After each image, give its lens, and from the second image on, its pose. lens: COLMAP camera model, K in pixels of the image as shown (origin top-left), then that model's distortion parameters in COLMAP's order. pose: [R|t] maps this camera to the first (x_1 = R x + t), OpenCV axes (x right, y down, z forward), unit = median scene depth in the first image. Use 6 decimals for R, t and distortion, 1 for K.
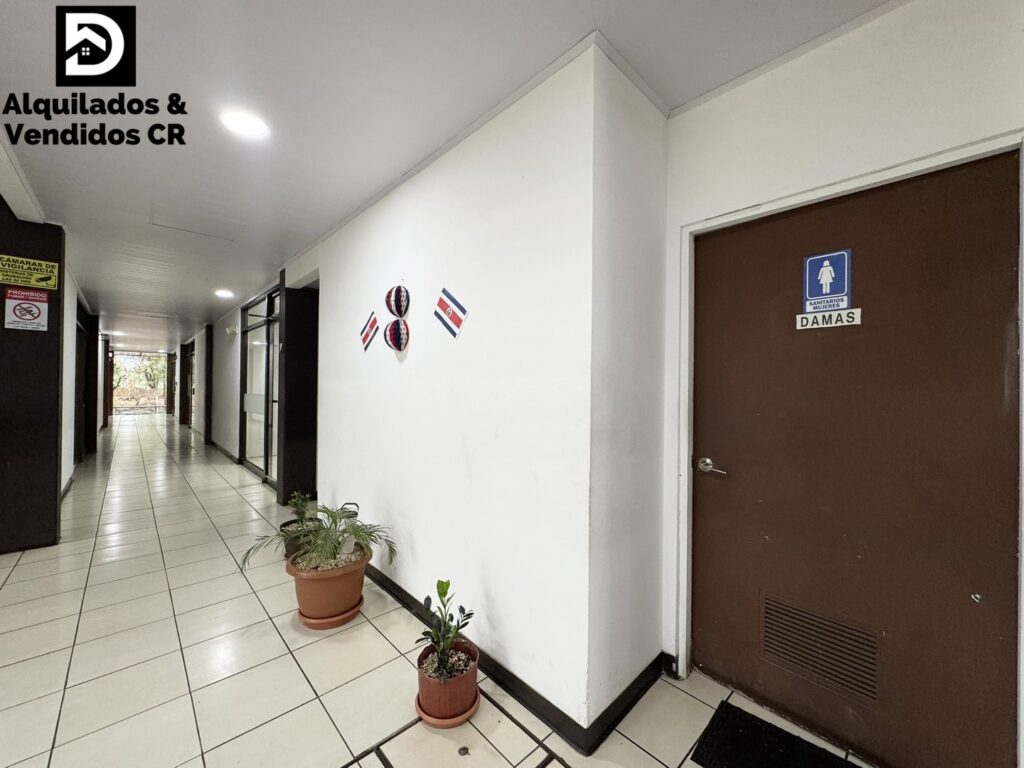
lens RADIAL K [[411.9, 0, 512.0], [0, 411.9, 384.0], [0, 0, 1]] dist [0.000082, -0.000047]
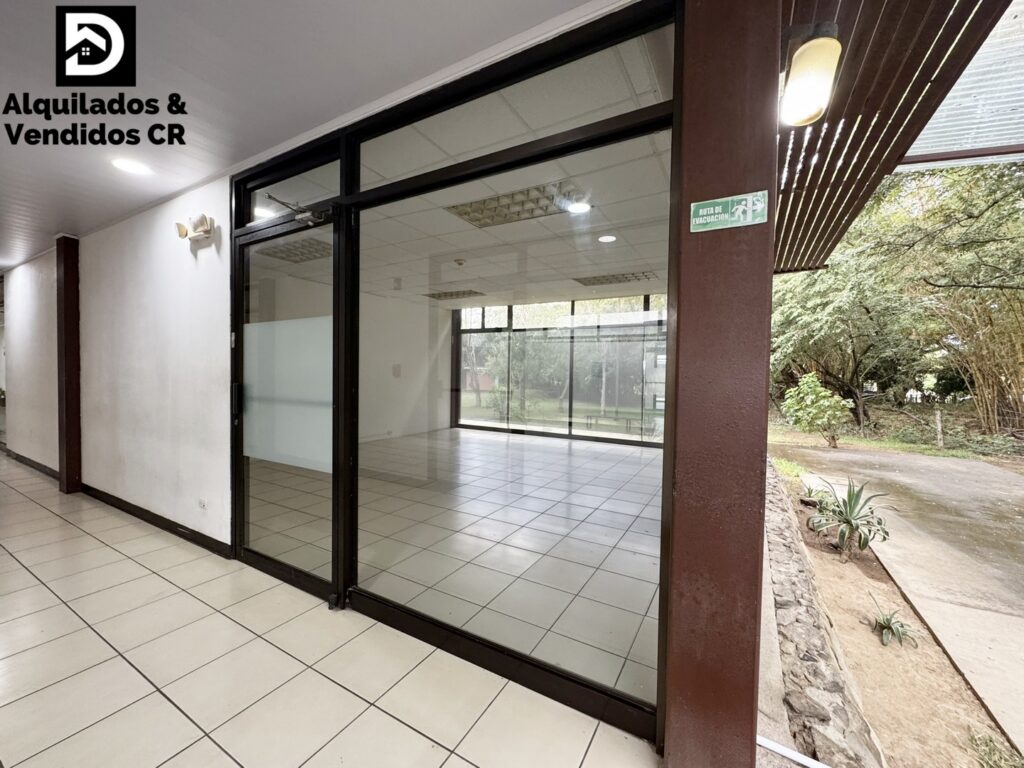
lens RADIAL K [[407.3, 0, 510.3], [0, 407.3, 379.1], [0, 0, 1]] dist [-0.011190, -0.000197]
pose [[0.952179, -0.003953, 0.305515, -0.512604], [-0.003797, 0.999686, 0.024768, 0.002396], [-0.305517, -0.024744, 0.951865, 0.522331]]
